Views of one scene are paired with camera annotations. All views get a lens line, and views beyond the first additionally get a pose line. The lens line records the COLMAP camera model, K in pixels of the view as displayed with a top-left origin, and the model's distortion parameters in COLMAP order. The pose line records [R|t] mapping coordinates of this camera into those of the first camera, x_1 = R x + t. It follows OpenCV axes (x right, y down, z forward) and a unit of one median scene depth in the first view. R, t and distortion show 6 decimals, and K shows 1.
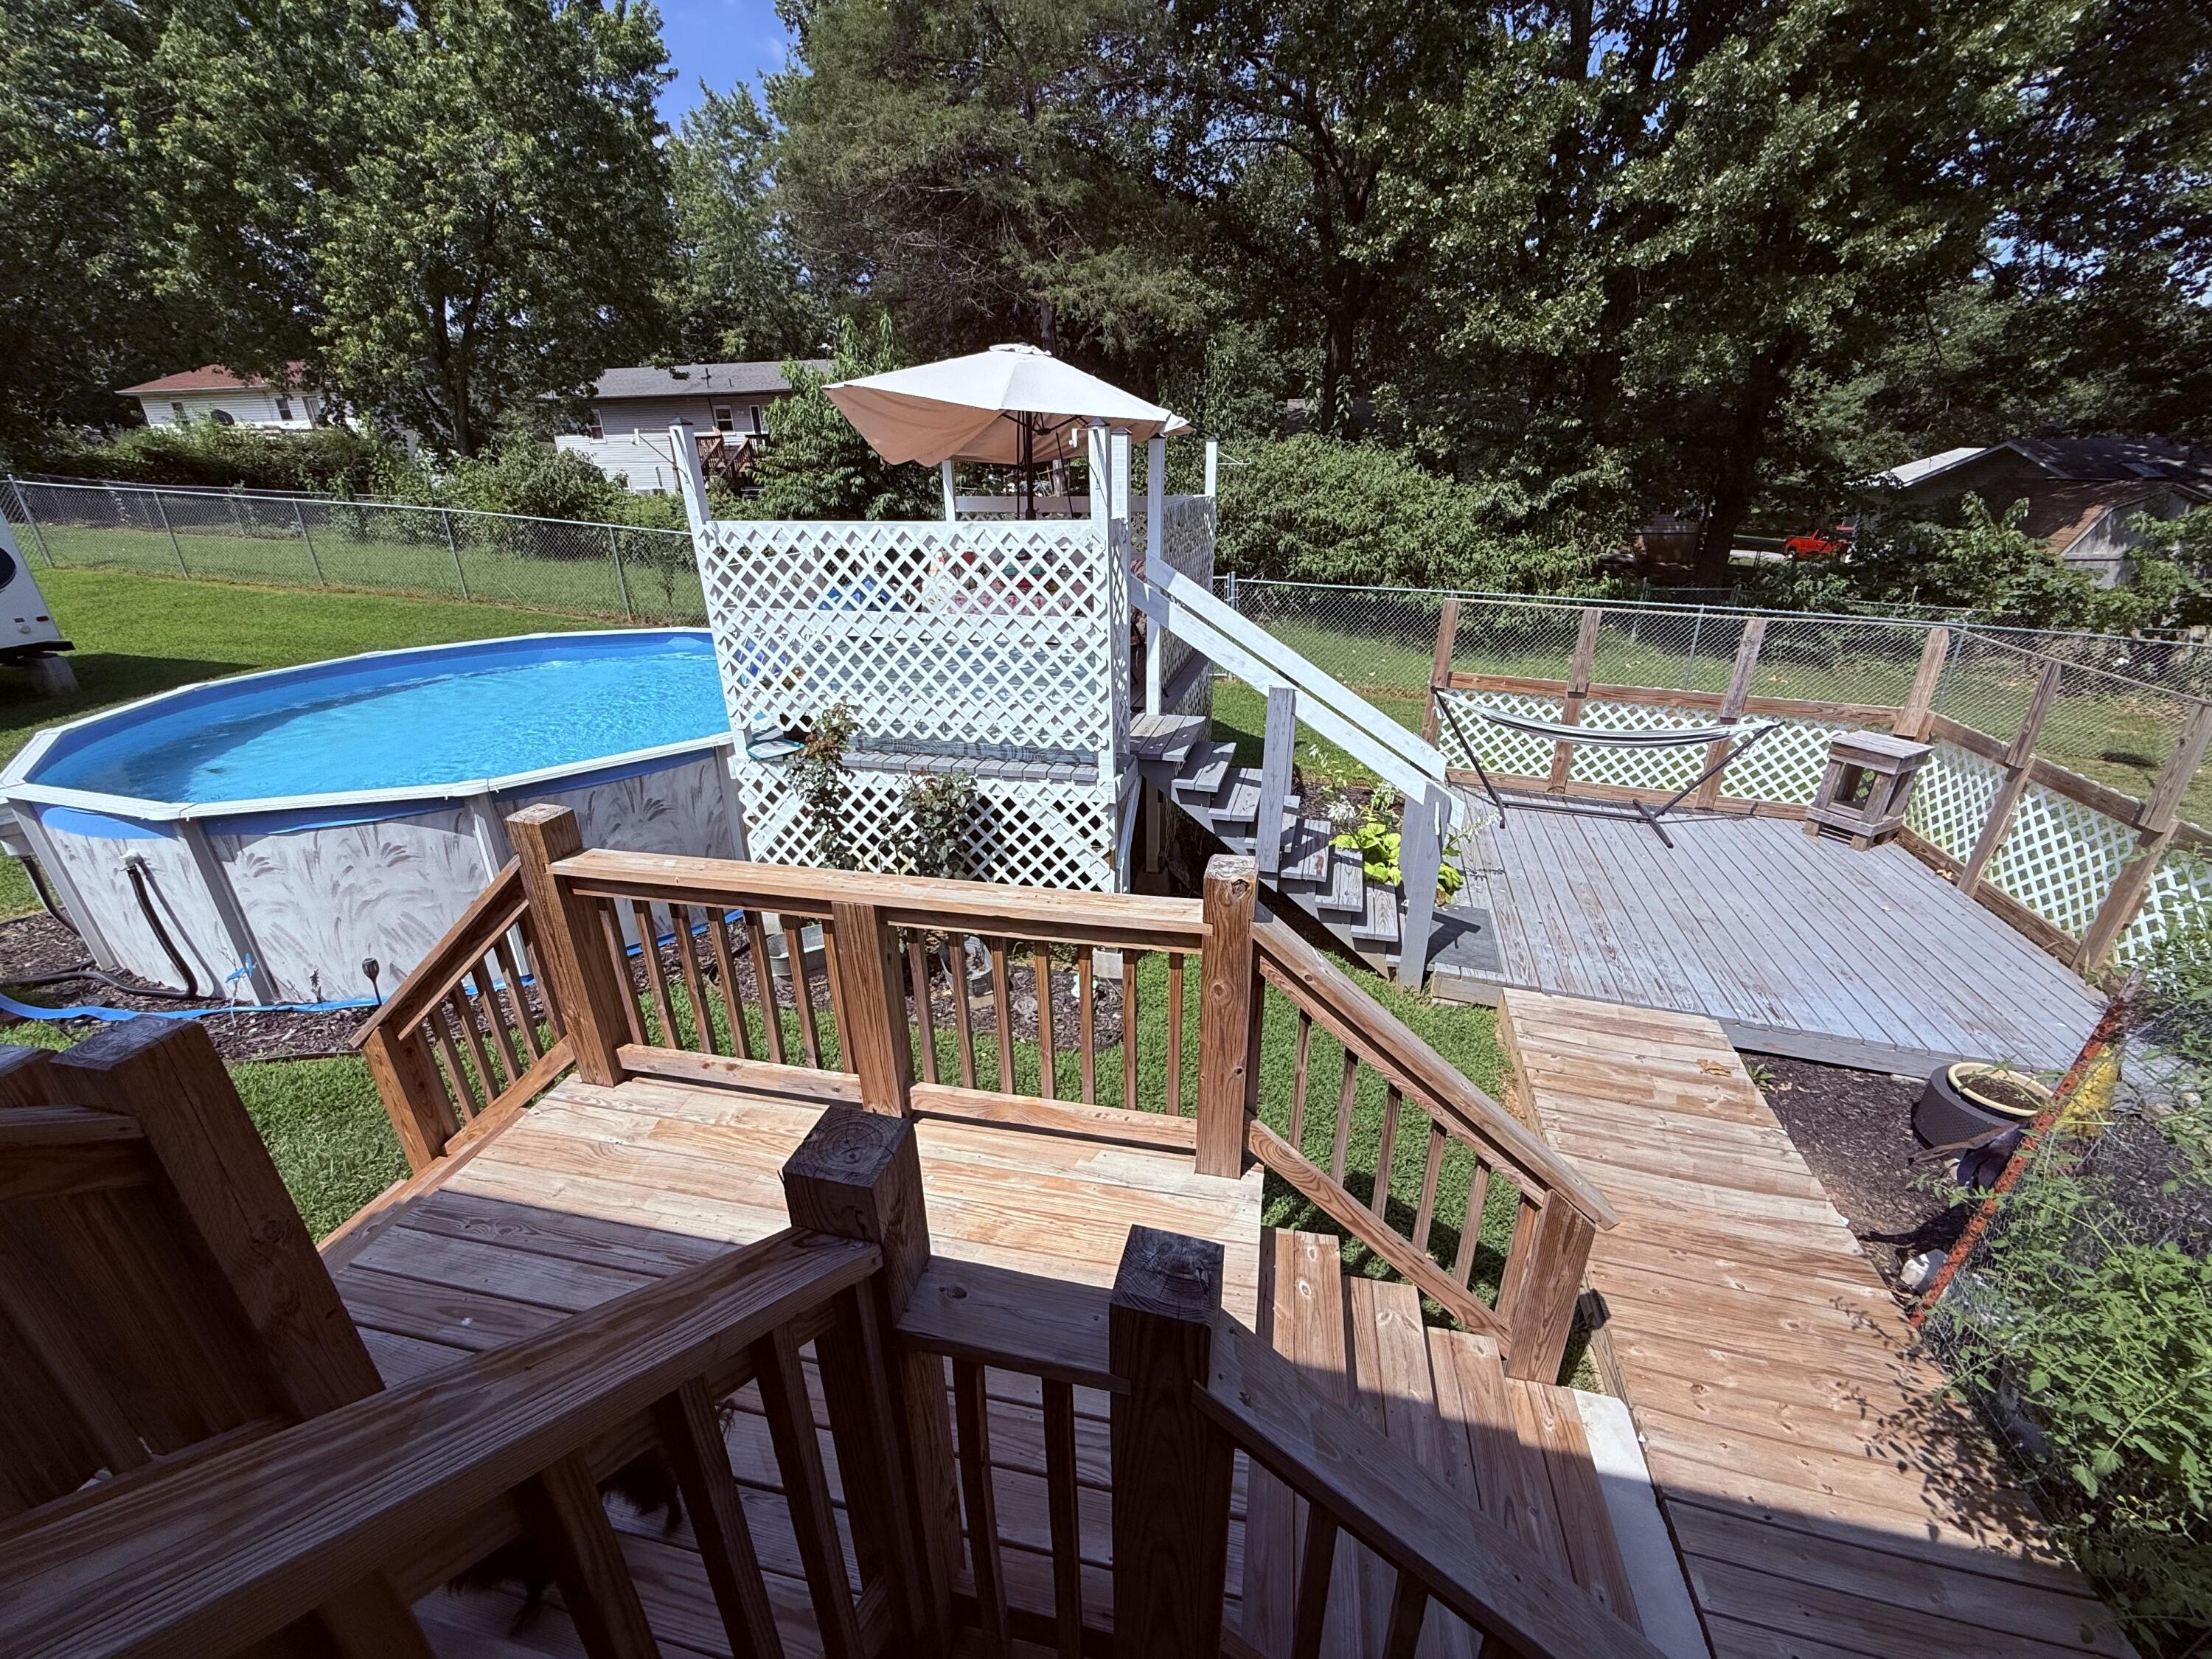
lens RADIAL K [[878.3, 0, 1098.4], [0, 878.3, 828.9], [0, 0, 1]] dist [-0.003221, 0.001728]
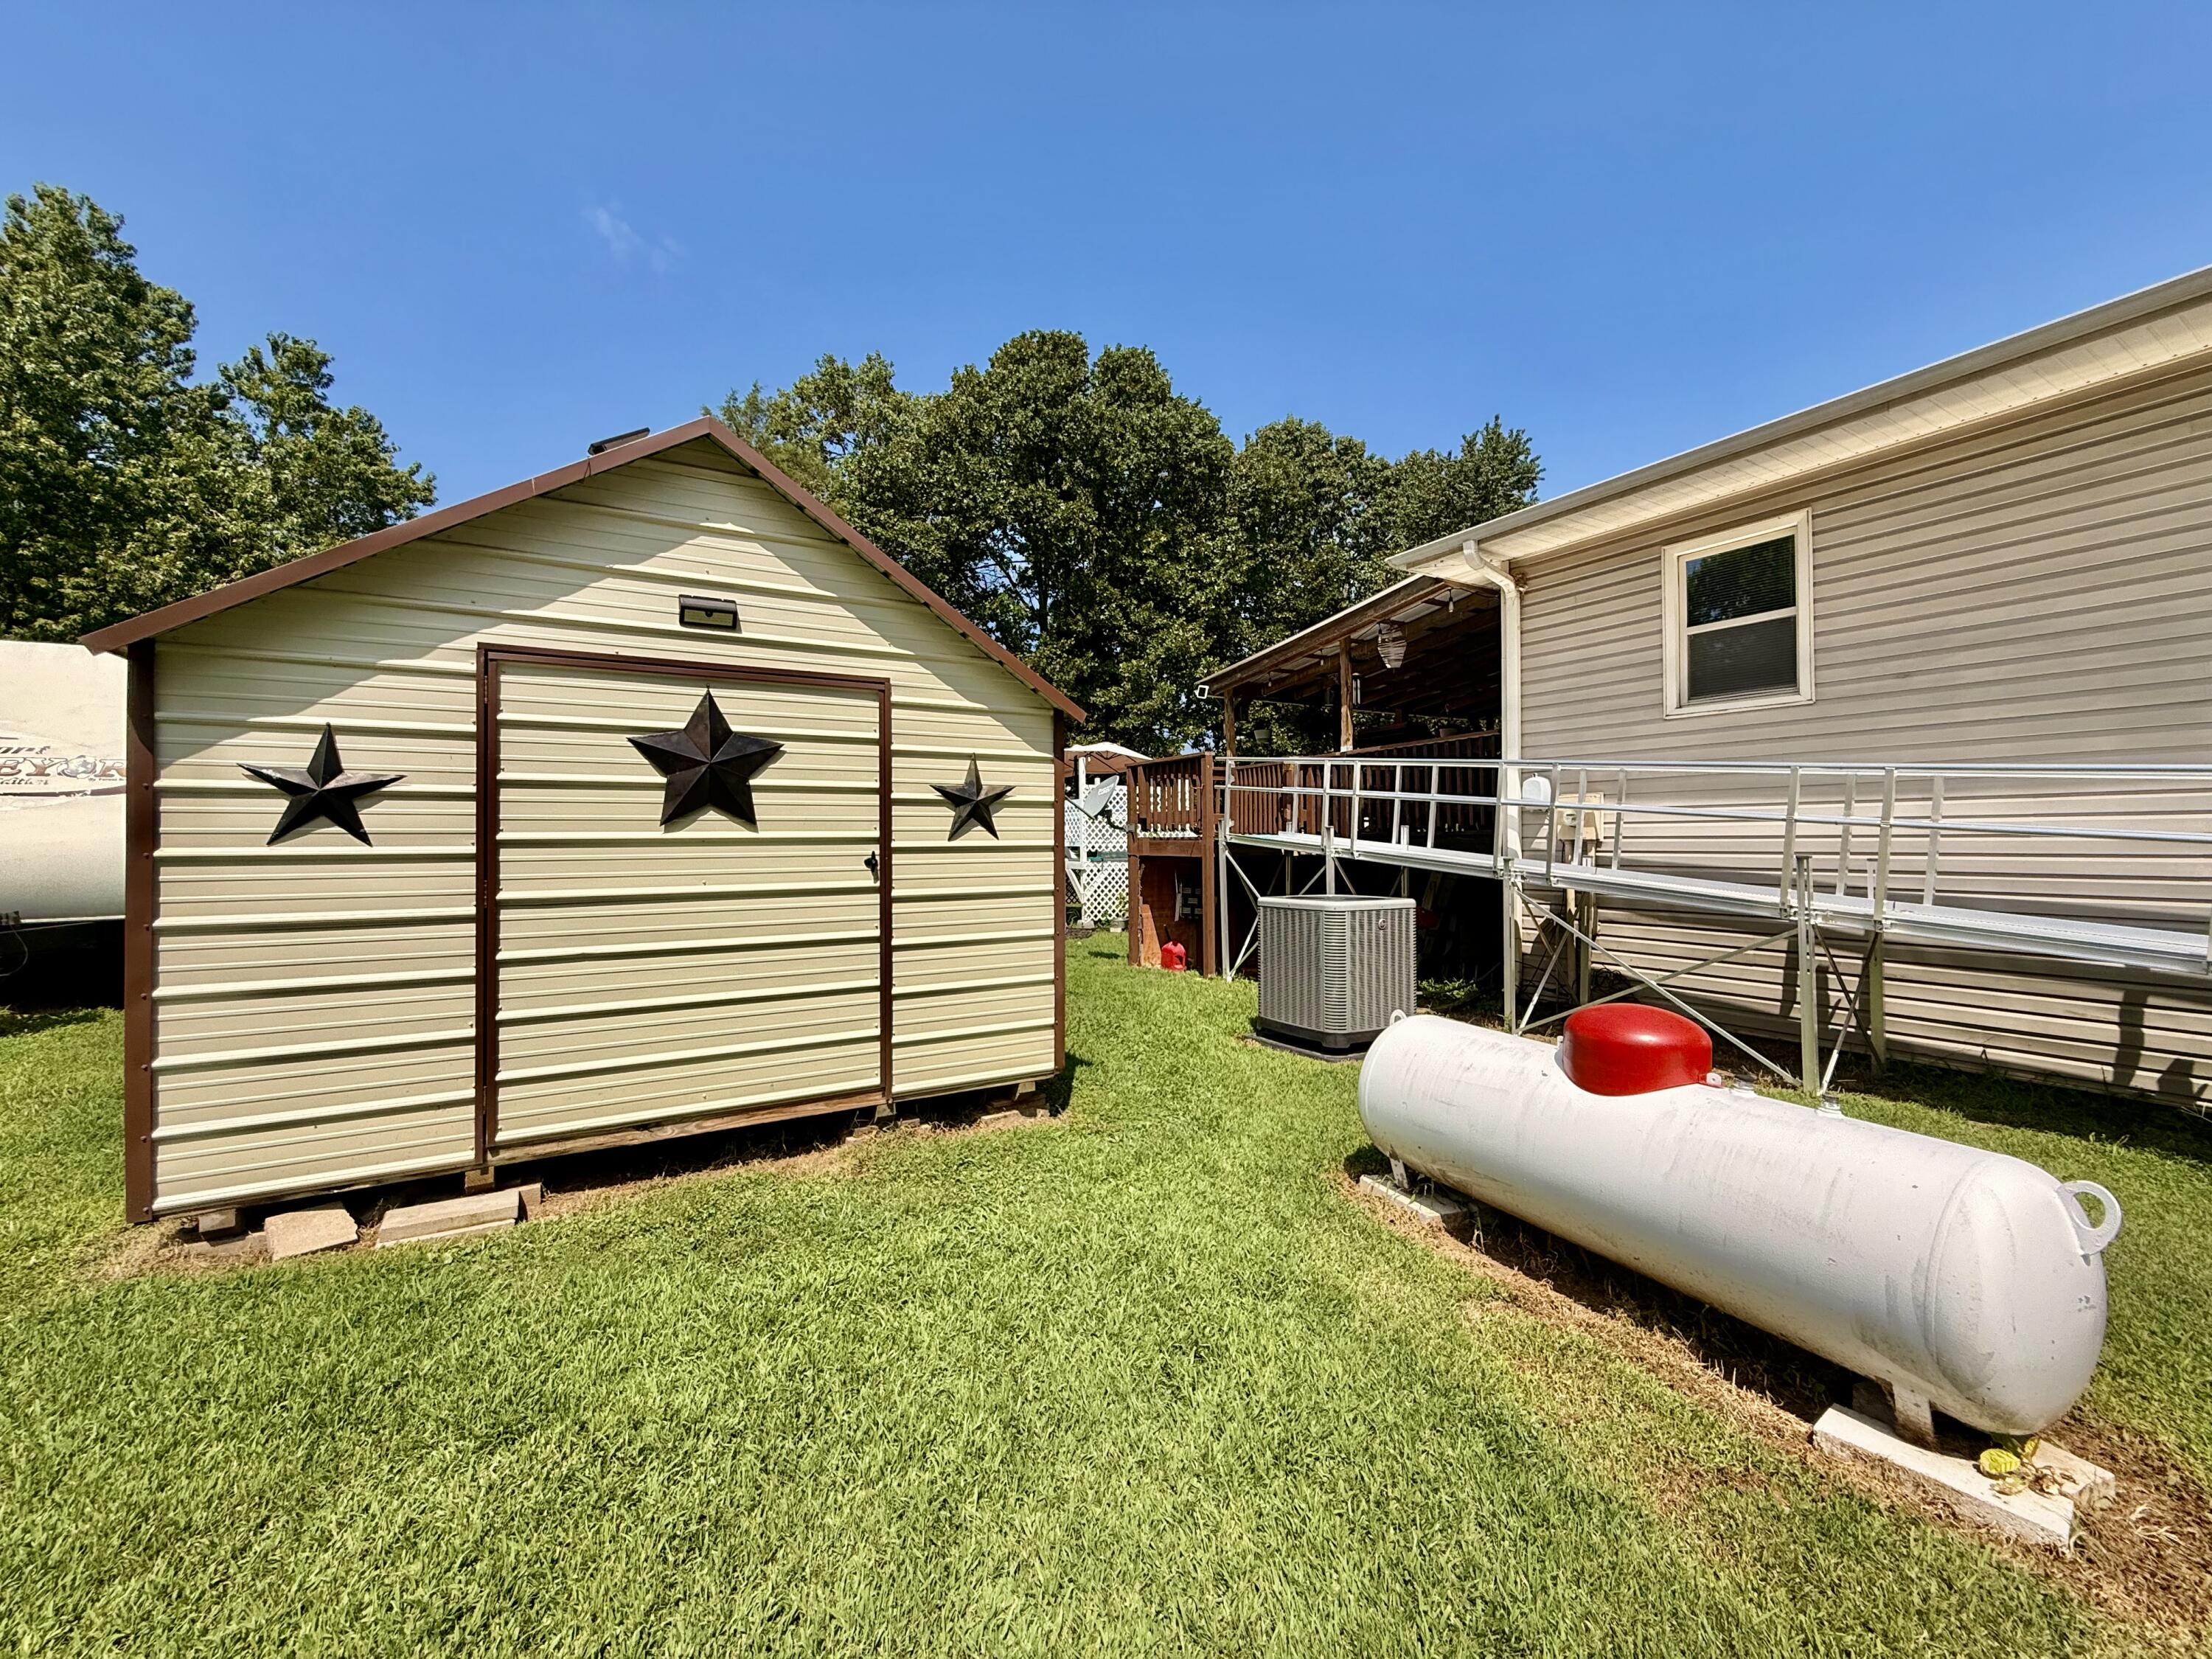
lens RADIAL K [[879.7, 0, 1099.3], [0, 879.7, 827.9], [0, 0, 1]] dist [-0.000584, -0.000391]
pose [[0.727515, 0.015712, 0.685912, -1.859434], [0.264591, 0.915979, -0.301621, 0.550859], [-0.633020, 0.400920, 0.662231, -0.782526]]
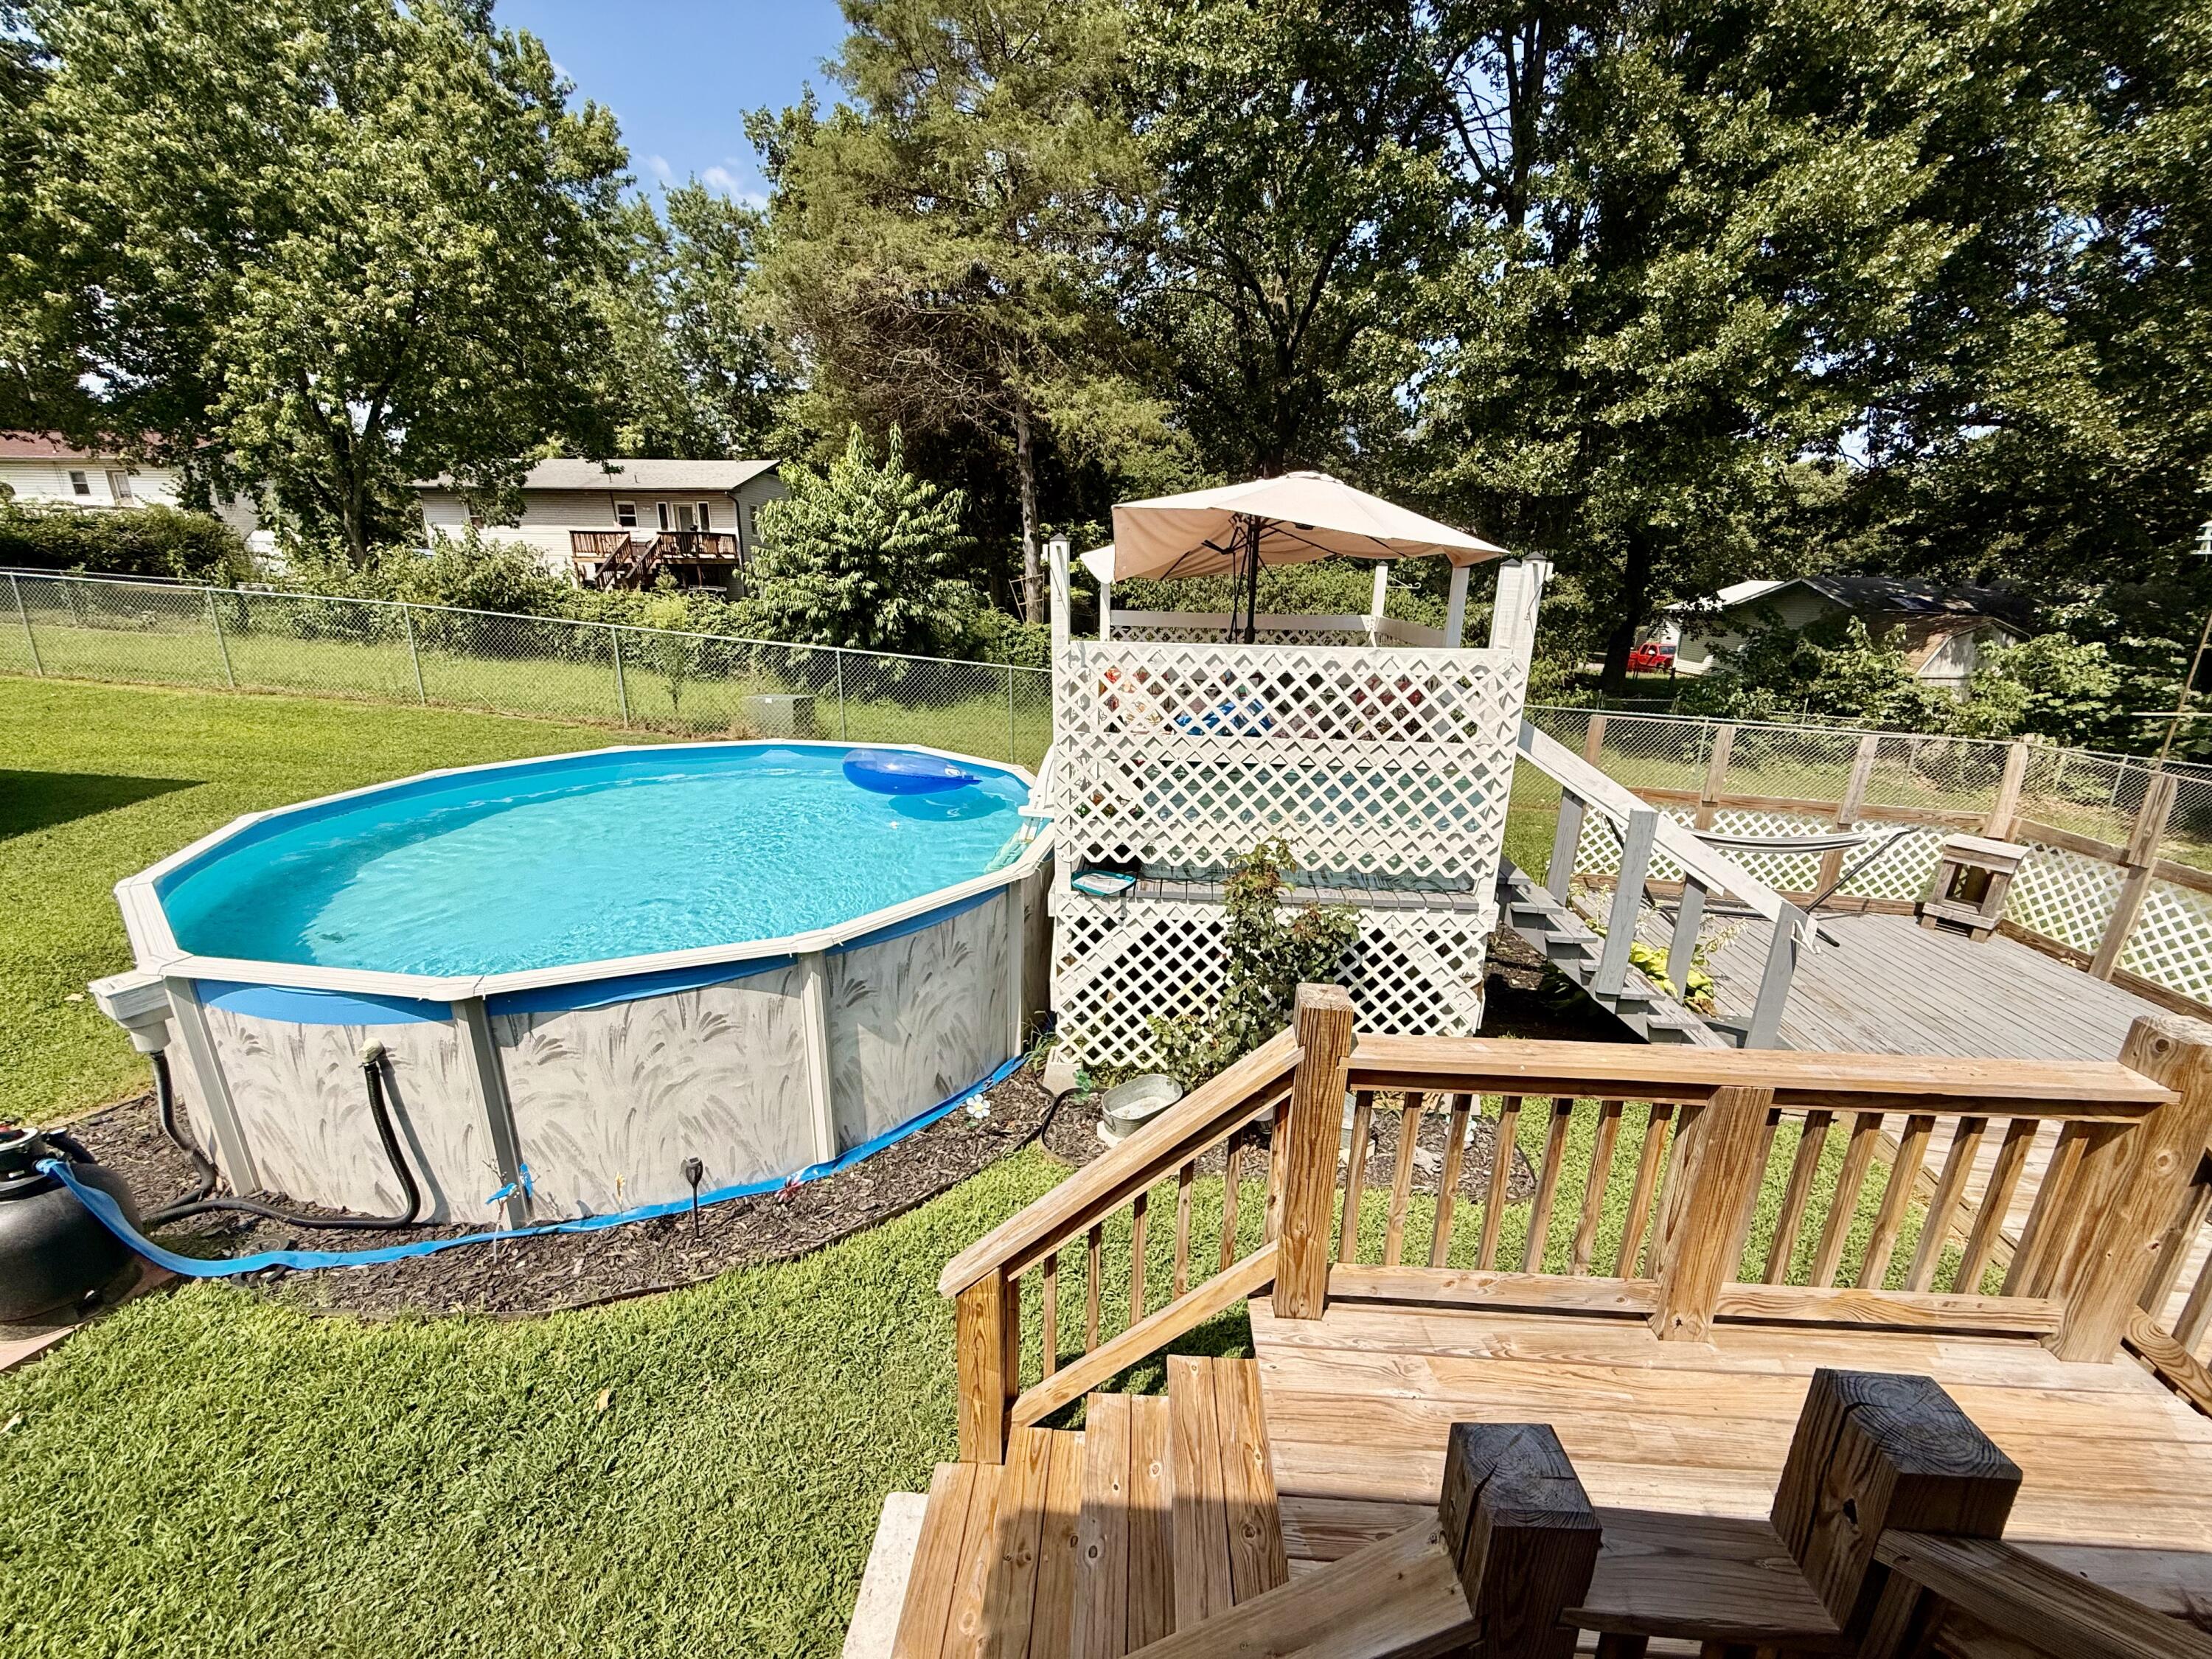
lens RADIAL K [[879.7, 0, 1099.3], [0, 879.7, 827.9], [0, 0, 1]] dist [-0.000584, -0.000391]
pose [[0.986847, -0.016745, 0.160789, -0.409075], [0.034189, 0.993741, -0.106348, -0.039582], [-0.158001, 0.110447, 0.981243, 0.077383]]
